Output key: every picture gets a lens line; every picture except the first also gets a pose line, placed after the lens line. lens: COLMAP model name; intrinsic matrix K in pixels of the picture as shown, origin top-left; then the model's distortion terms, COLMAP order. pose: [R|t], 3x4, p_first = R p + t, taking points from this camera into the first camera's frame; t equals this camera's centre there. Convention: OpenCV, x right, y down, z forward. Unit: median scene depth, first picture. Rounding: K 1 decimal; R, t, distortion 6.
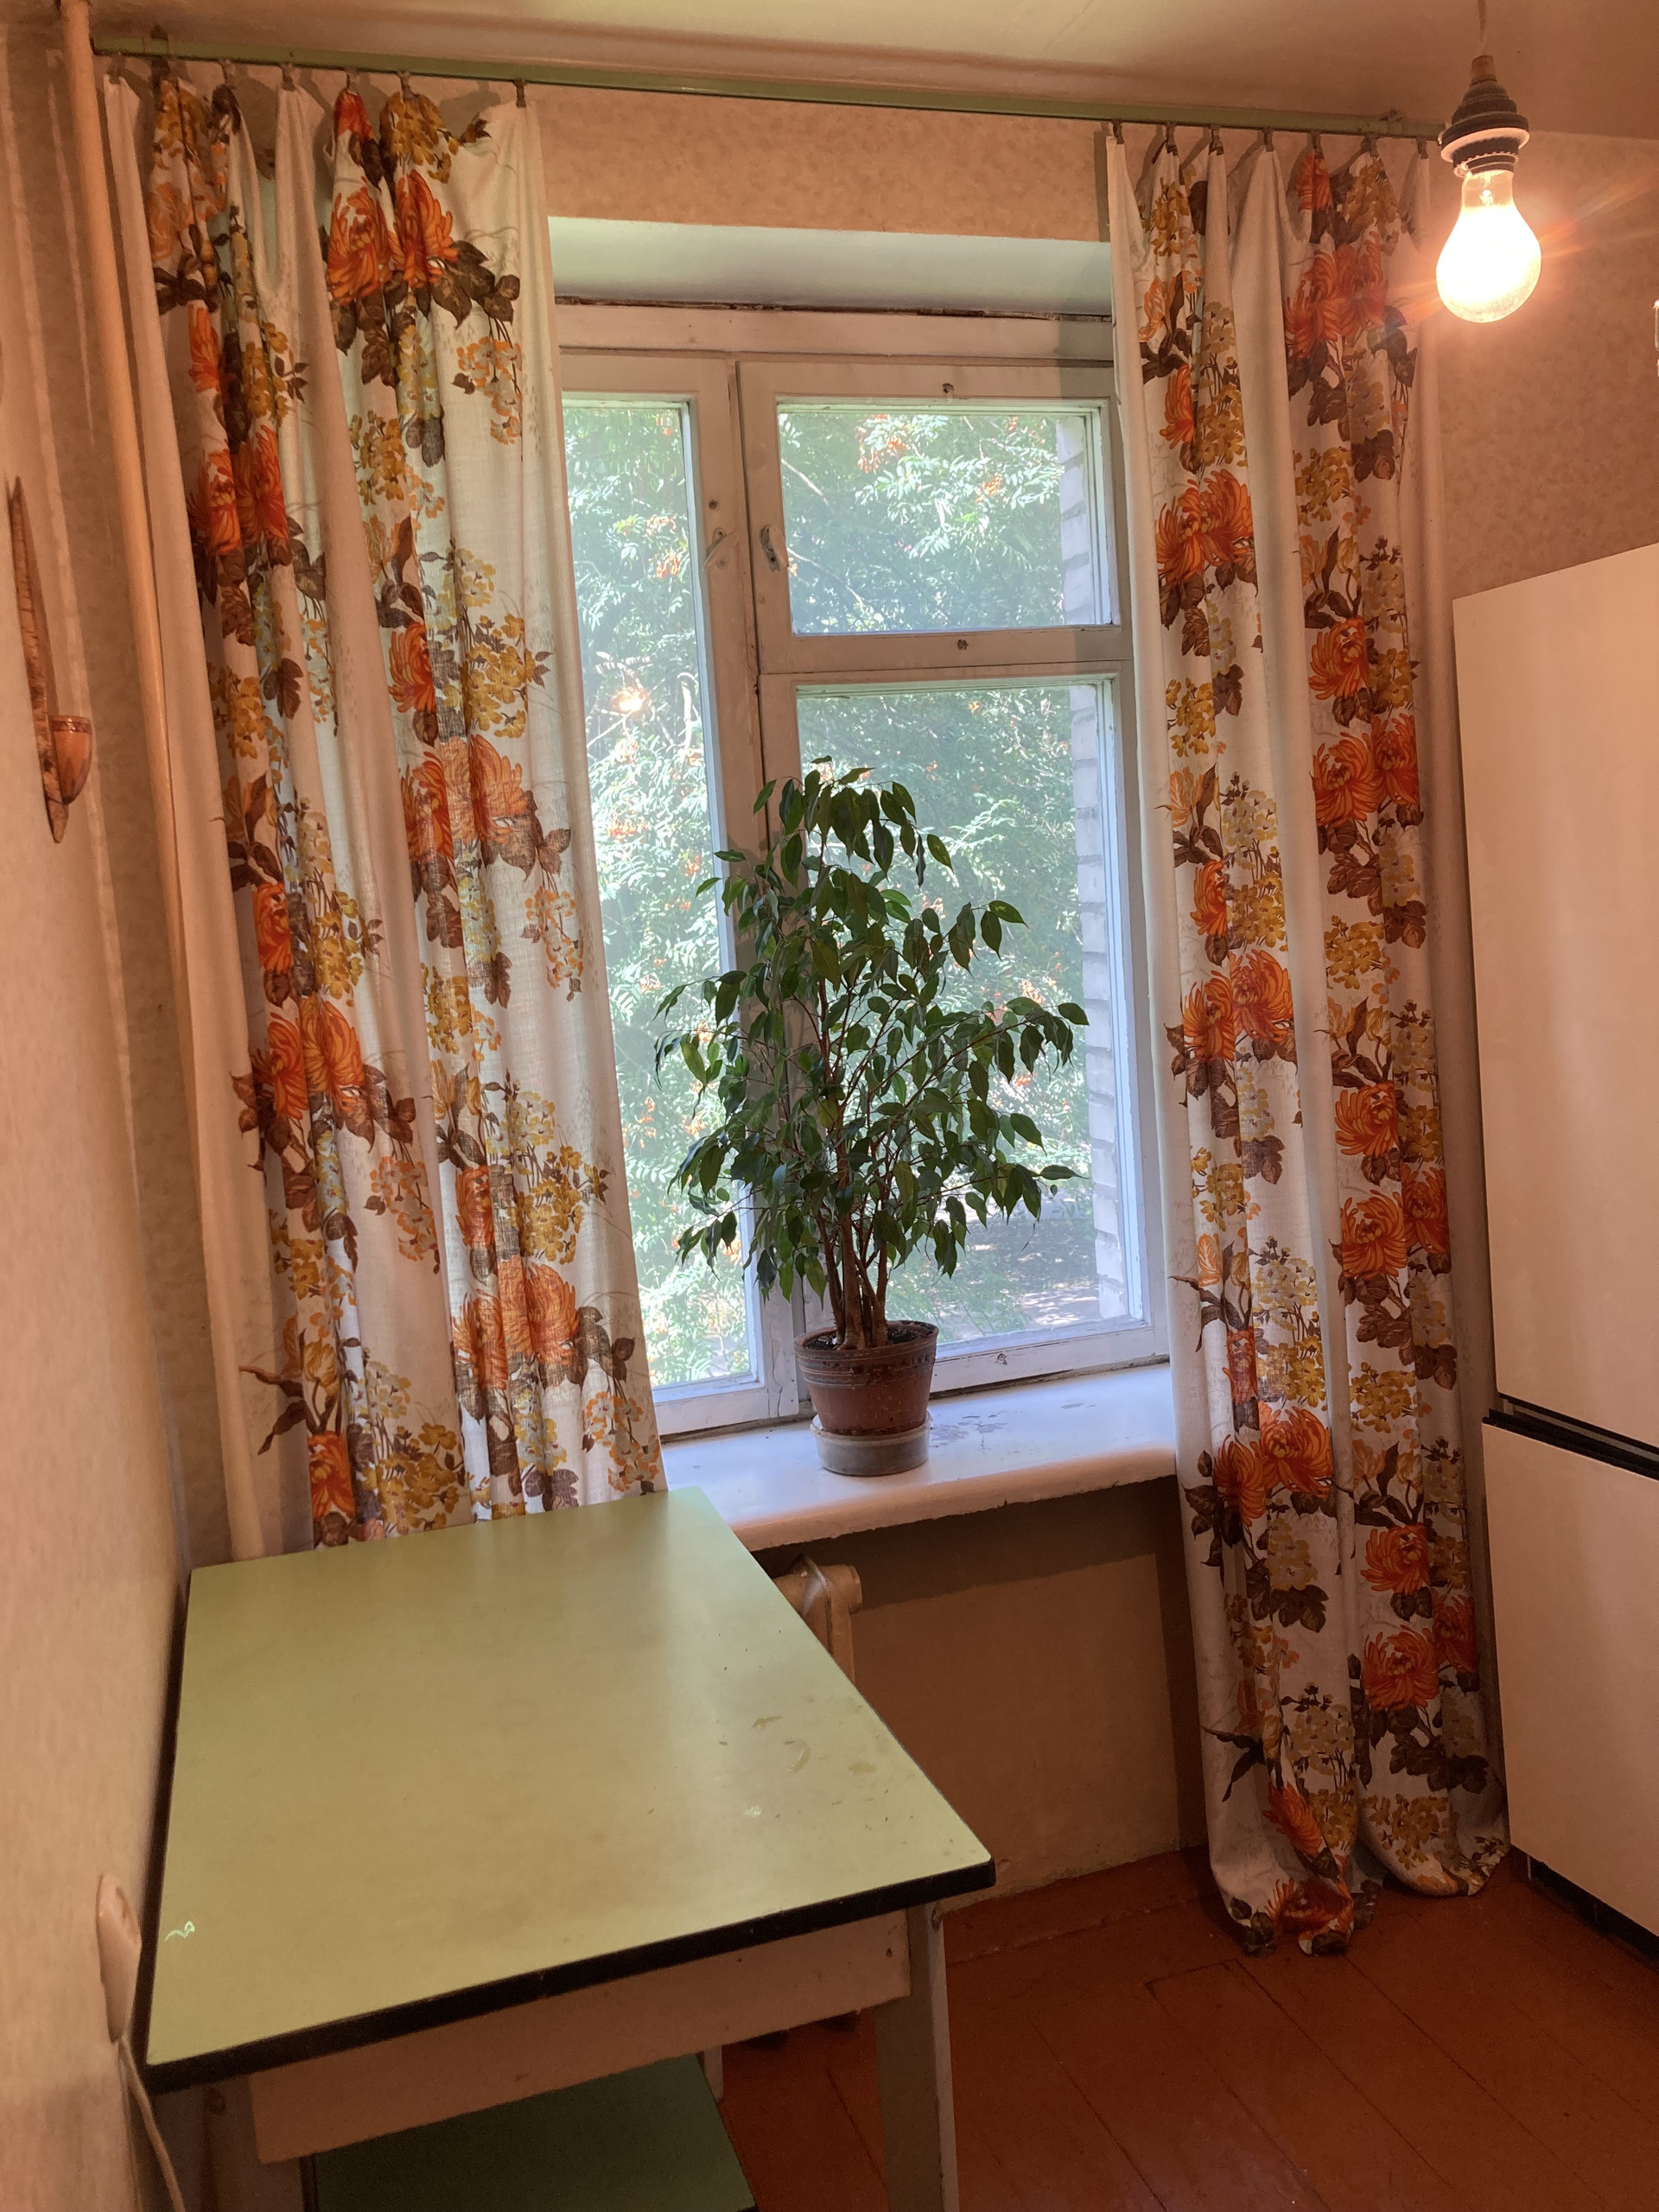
lens RADIAL K [[1785.0, 0, 833.9], [0, 1785.0, 1053.3], [0, 0, 1]] dist [0.028041, 0.003479]
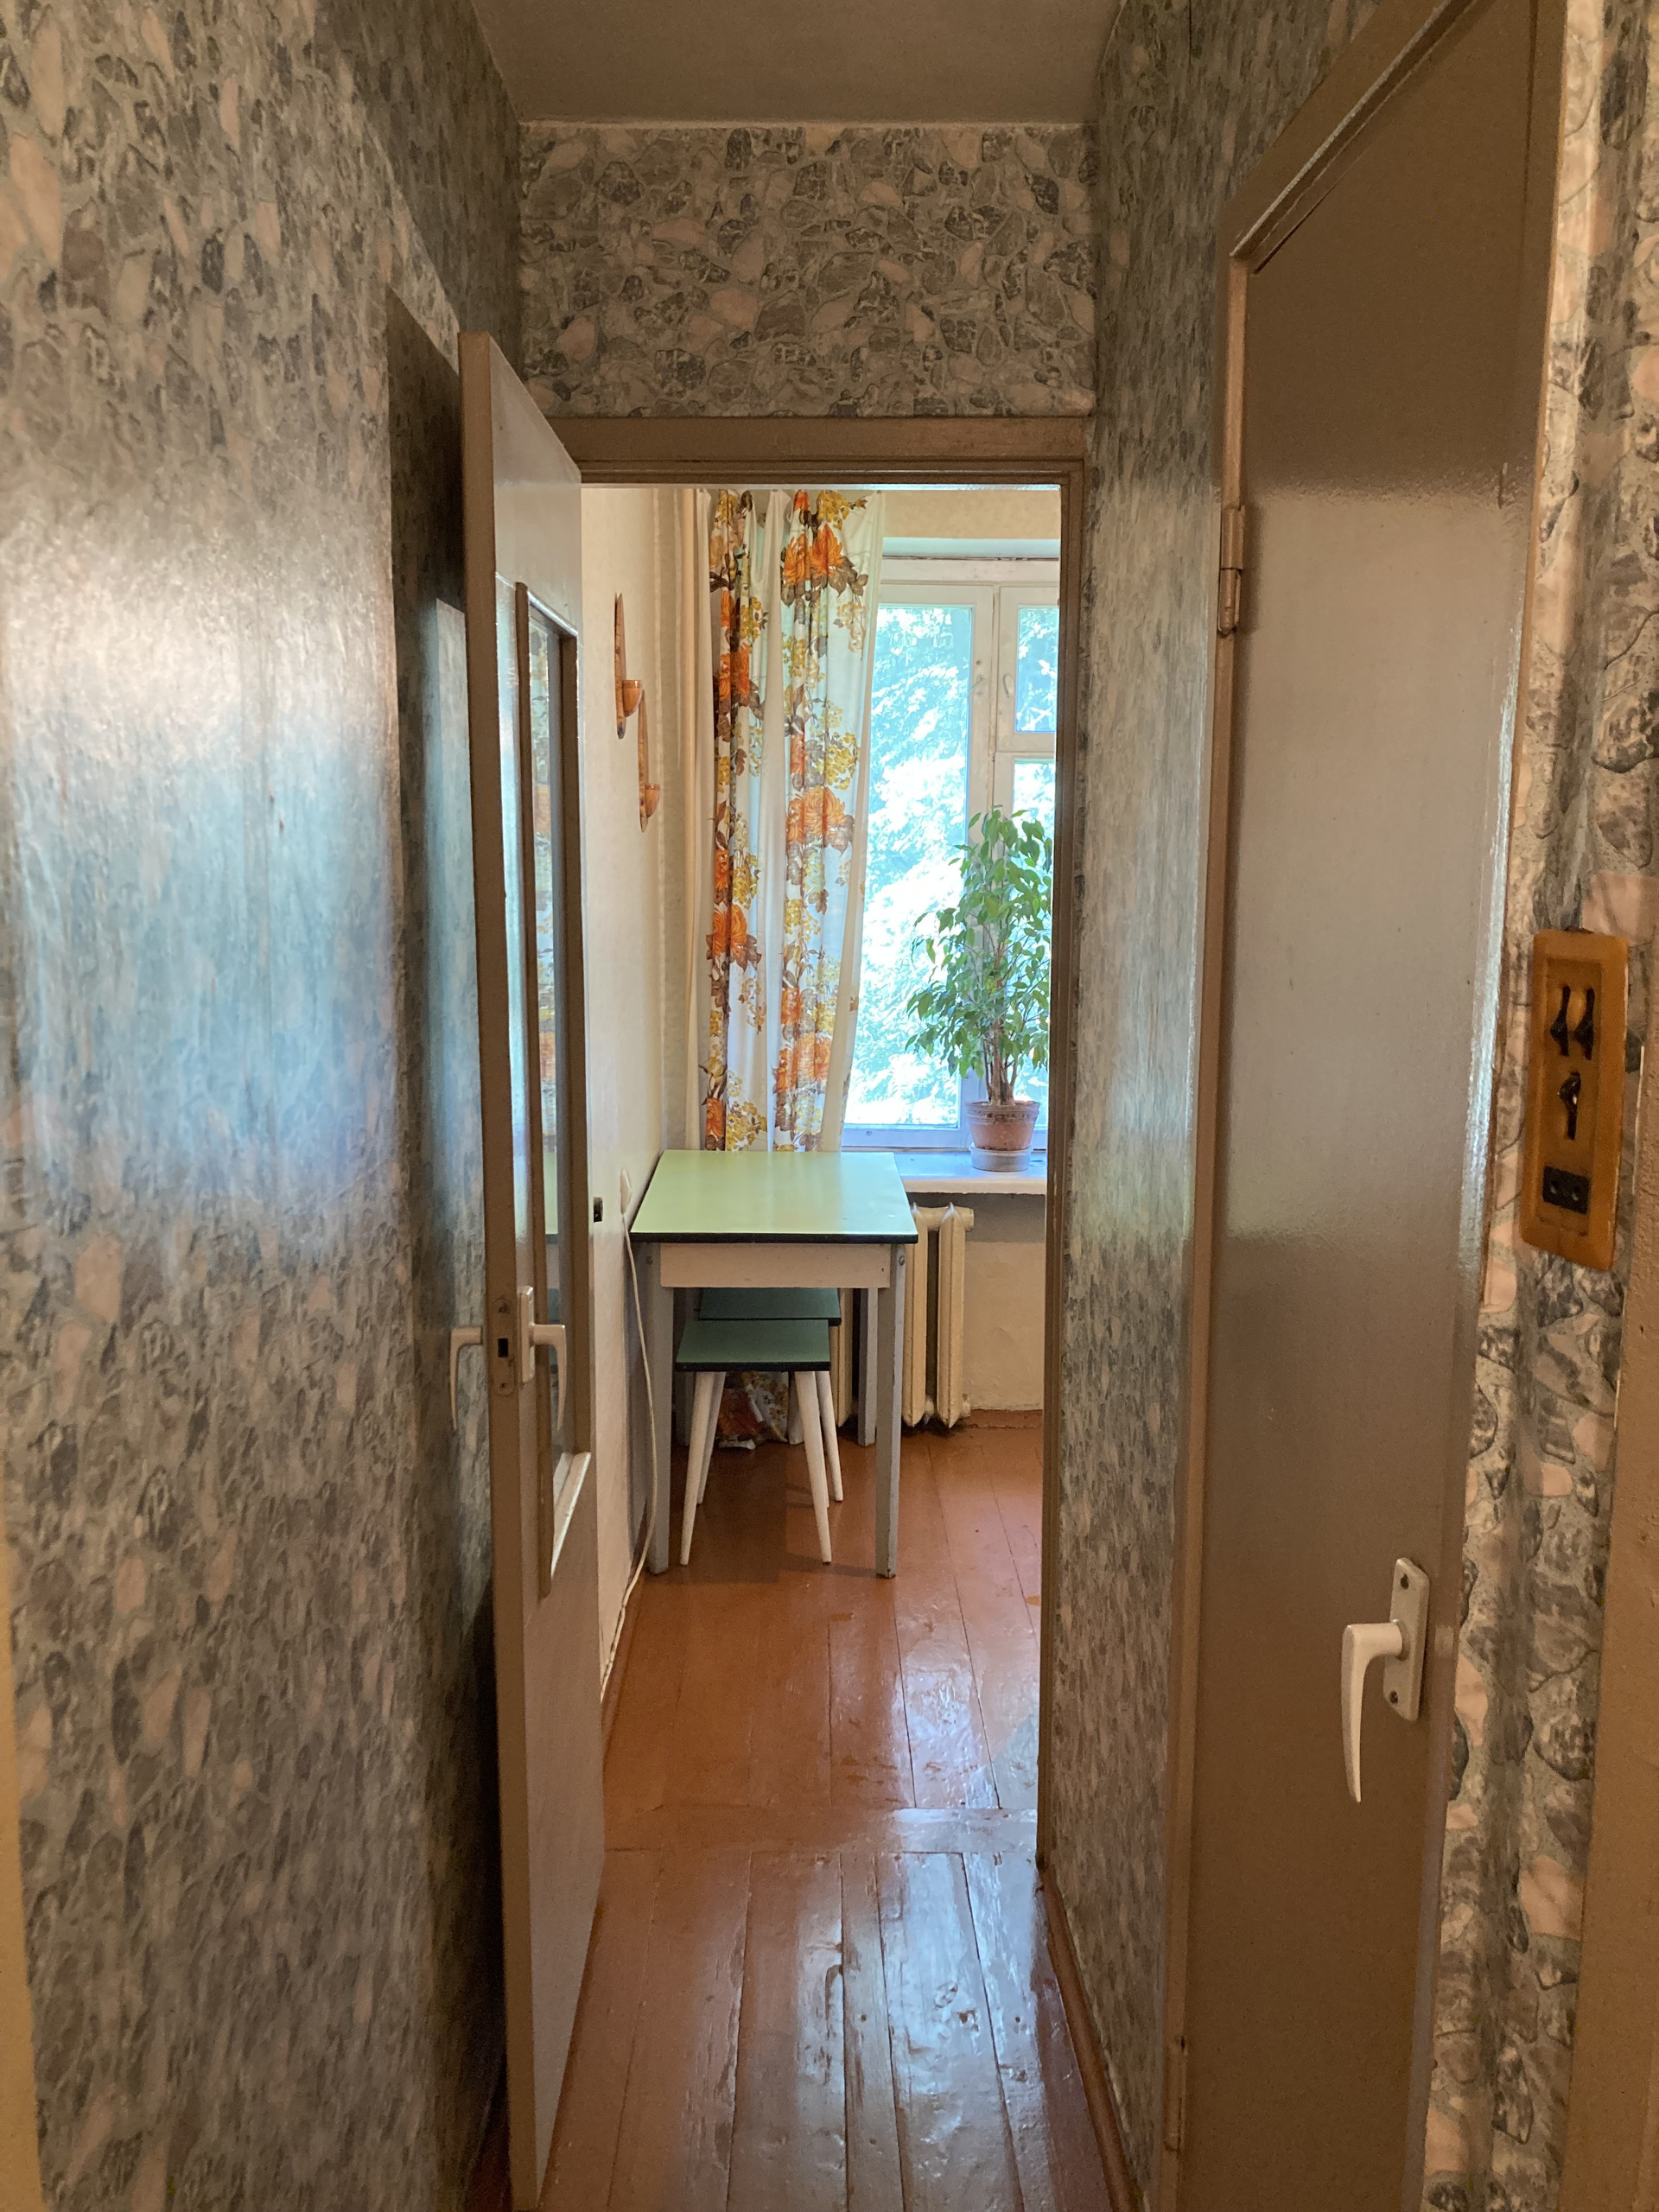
lens RADIAL K [[1824.1, 0, 823.0], [0, 1824.1, 1105.6], [0, 0, 1]] dist [0.017387, -0.005573]
pose [[0.948720, 0.123292, -0.291083, 0.491643], [-0.104889, 0.991415, 0.078065, 0.031682], [0.298209, -0.043531, 0.953507, -1.133850]]
